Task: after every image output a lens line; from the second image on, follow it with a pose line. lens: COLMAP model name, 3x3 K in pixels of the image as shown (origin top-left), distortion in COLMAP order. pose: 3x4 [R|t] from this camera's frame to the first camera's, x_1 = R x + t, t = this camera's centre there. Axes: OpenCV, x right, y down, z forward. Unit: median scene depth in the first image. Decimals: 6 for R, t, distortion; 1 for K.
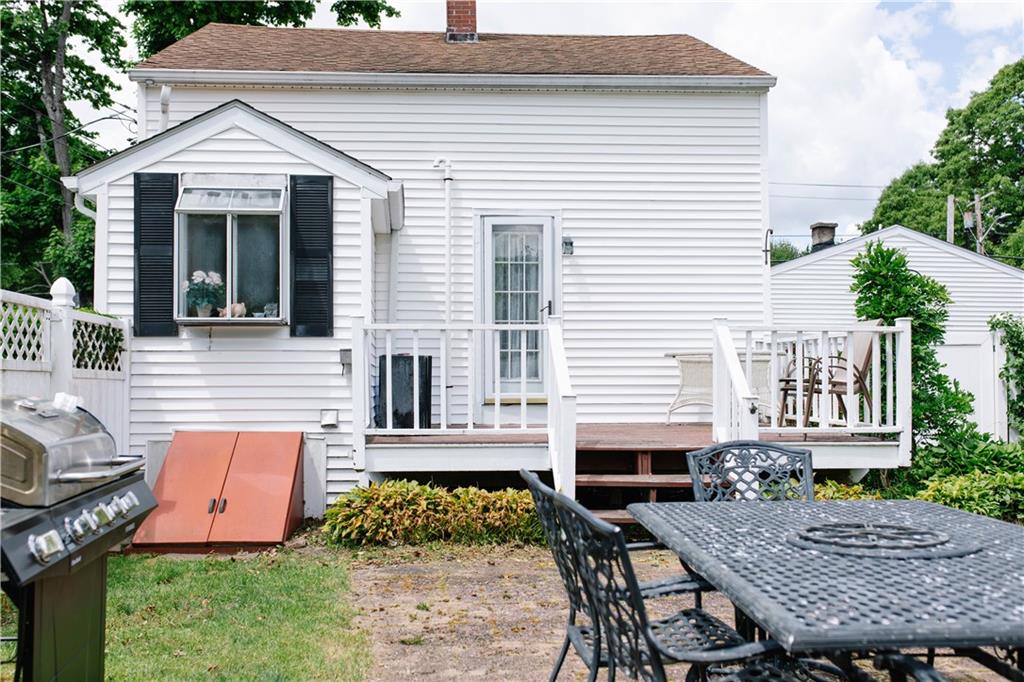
lens RADIAL K [[990.9, 0, 511.7], [0, 990.9, 342.2], [0, 0, 1]] dist [-0.011664, 0.000000]
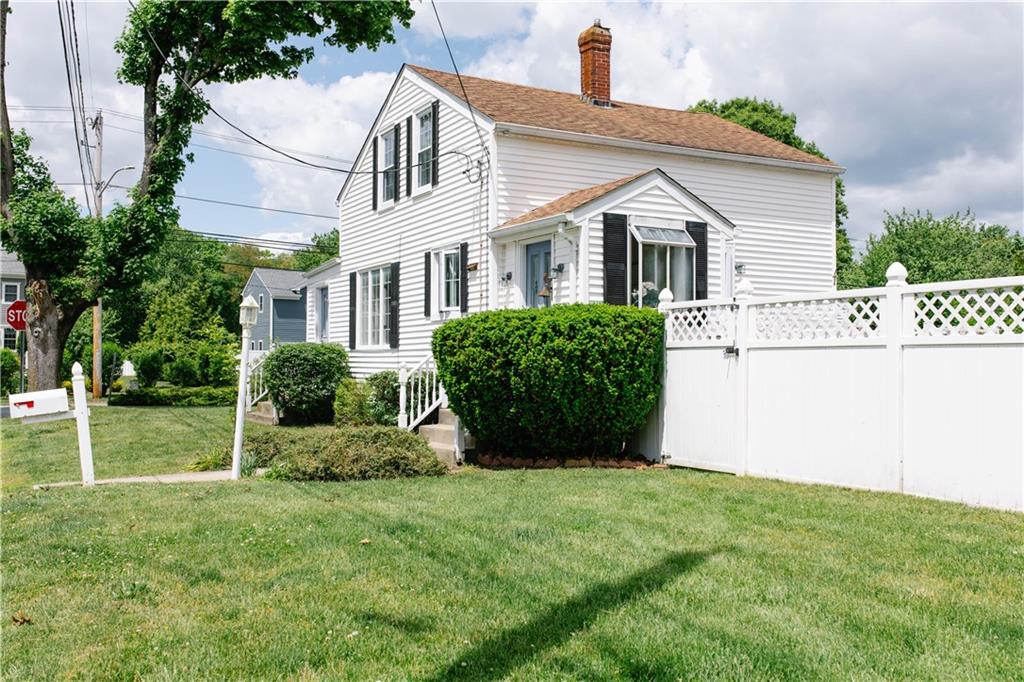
lens RADIAL K [[990.9, 0, 512.6], [0, 990.9, 342.2], [0, 0, 1]] dist [-0.011664, 0.000000]
pose [[0.910618, 0.018642, 0.412830, -1.099996], [-0.026791, 0.999544, 0.013960, 0.004652], [-0.412381, -0.023772, 0.910701, -0.293539]]
